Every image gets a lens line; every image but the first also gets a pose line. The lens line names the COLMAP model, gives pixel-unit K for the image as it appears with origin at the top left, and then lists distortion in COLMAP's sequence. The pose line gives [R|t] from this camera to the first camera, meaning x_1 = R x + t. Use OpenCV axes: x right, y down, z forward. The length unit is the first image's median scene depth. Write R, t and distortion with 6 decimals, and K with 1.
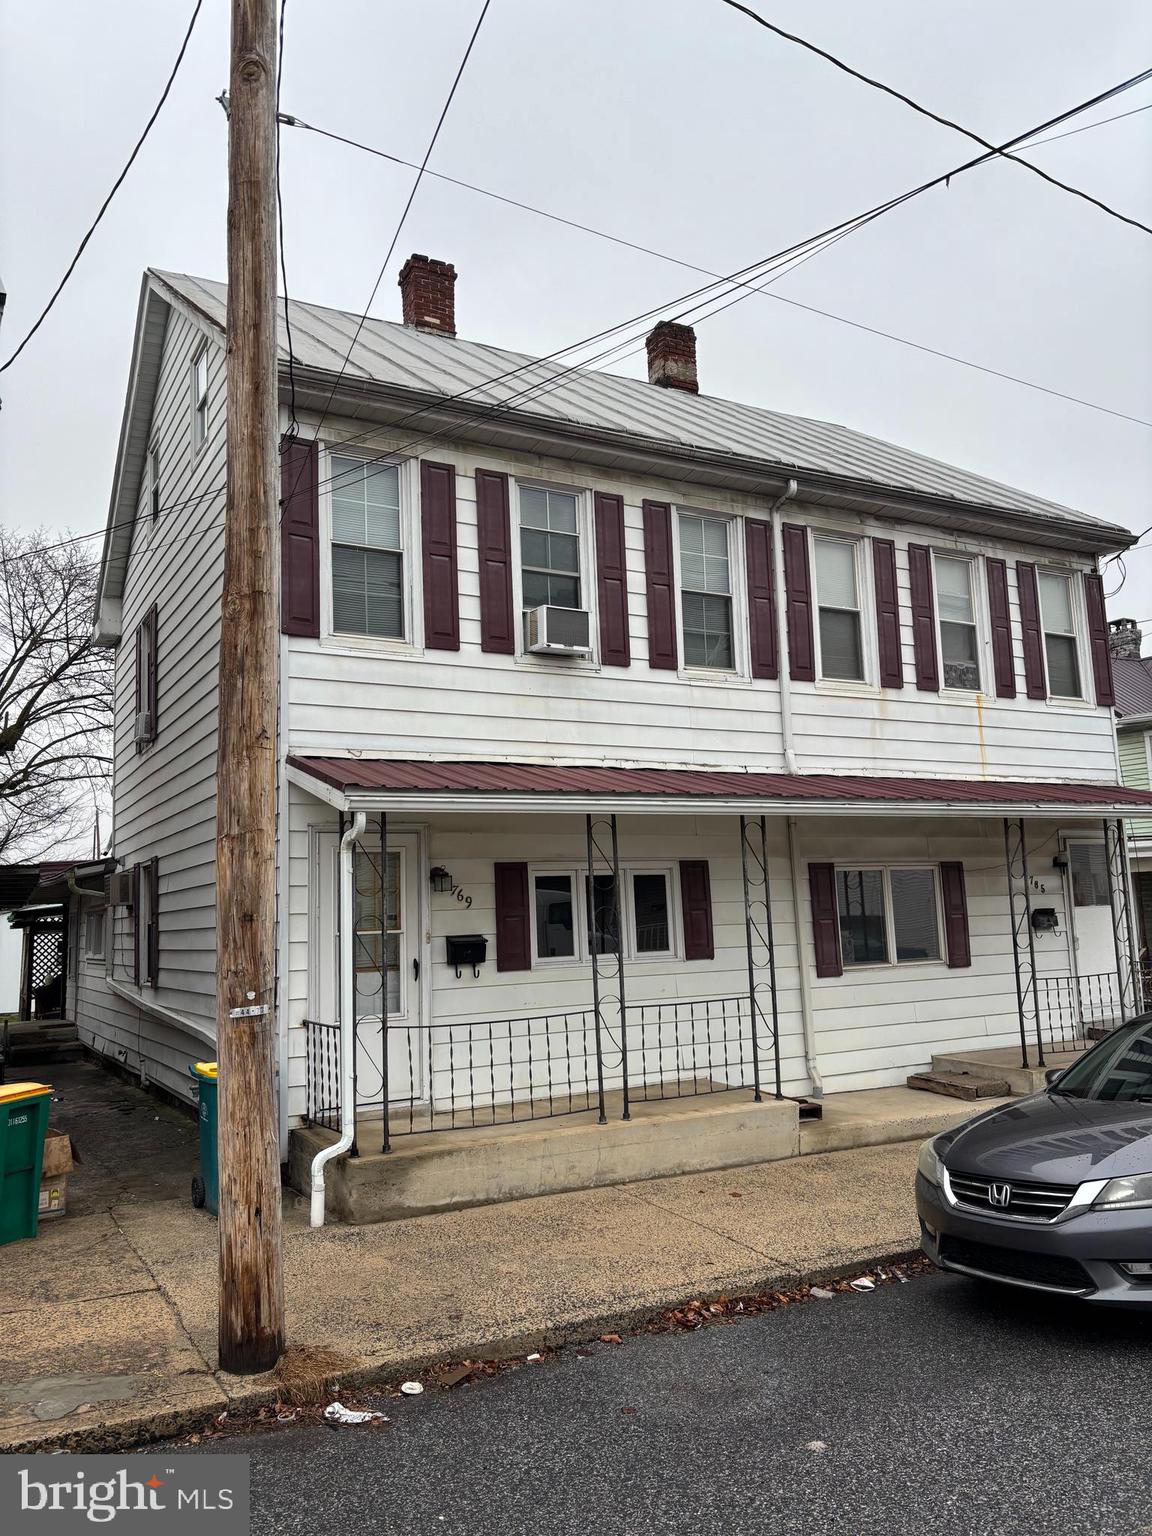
lens RADIAL K [[1126.3, 0, 575.4], [0, 1126.3, 802.5], [0, 0, 1]] dist [-0.003443, -0.004359]
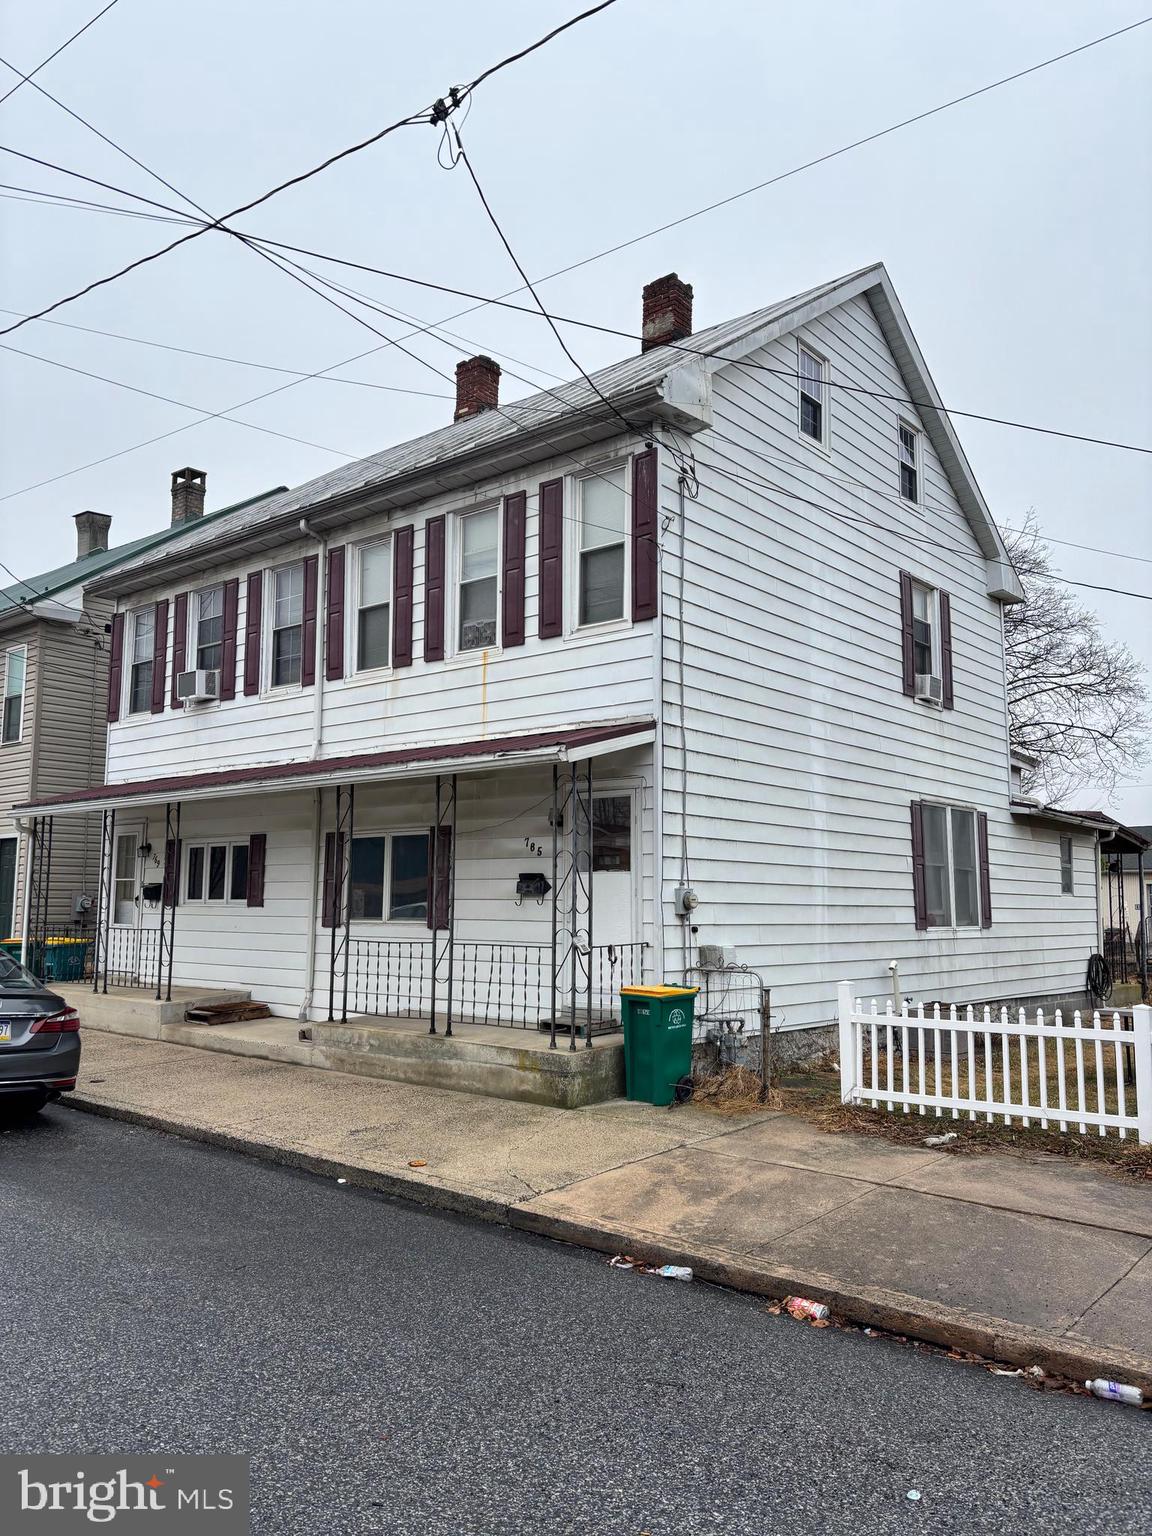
lens RADIAL K [[1170.4, 0, 576.0], [0, 1170.4, 768.0], [0, 0, 1]] dist [-0.004001, -0.008894]
pose [[0.381946, -0.056756, -0.922440, 1.391367], [0.100901, 0.994707, -0.019423, 0.033622], [0.918660, -0.085657, 0.385651, 0.722631]]
